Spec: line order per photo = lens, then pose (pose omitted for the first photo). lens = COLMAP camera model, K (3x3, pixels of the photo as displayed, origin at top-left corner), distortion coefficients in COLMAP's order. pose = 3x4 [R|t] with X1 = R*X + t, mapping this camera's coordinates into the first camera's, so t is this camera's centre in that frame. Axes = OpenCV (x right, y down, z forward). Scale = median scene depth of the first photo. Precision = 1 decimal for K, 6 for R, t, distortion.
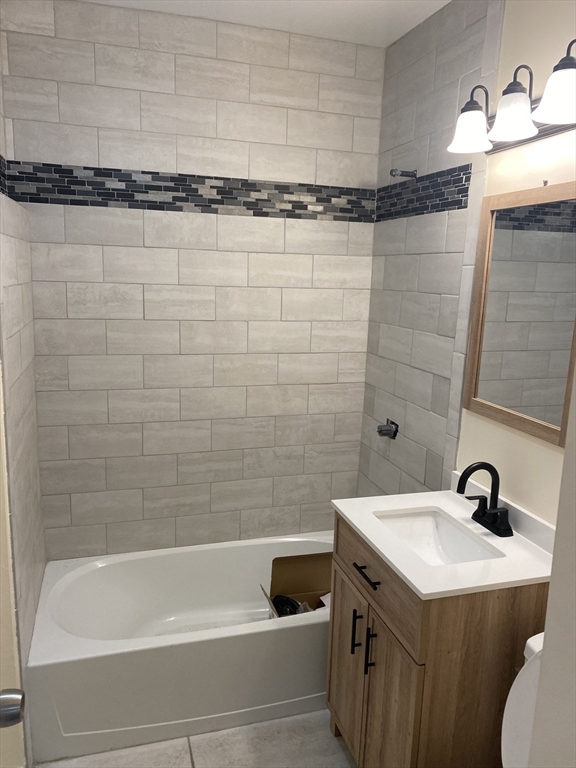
lens RADIAL K [[580.3, 0, 273.5], [0, 580.3, 386.2], [0, 0, 1]] dist [0.013536, -0.006139]
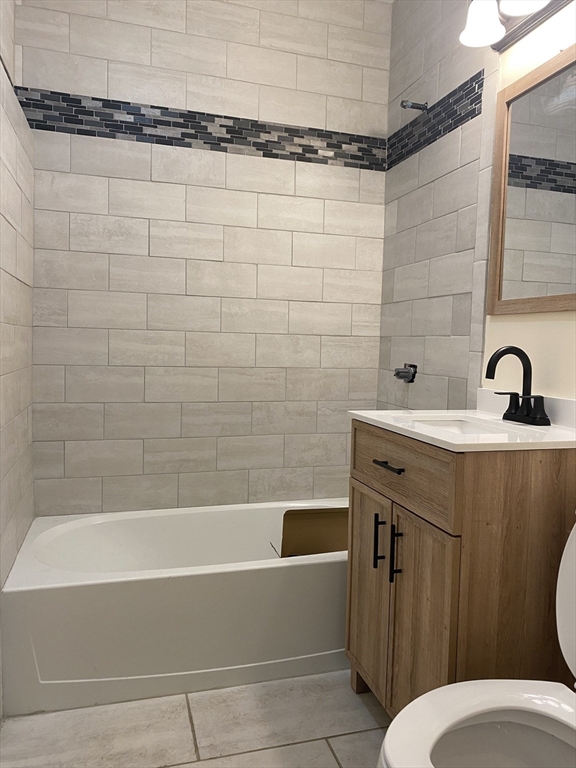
lens RADIAL K [[581.3, 0, 286.1], [0, 581.3, 383.5], [0, 0, 1]] dist [0.014745, -0.009456]
pose [[0.999990, -0.003043, 0.003335, -0.000167], [0.003454, 0.991340, -0.131276, 0.226569], [-0.002907, 0.131286, 0.991340, 0.072897]]
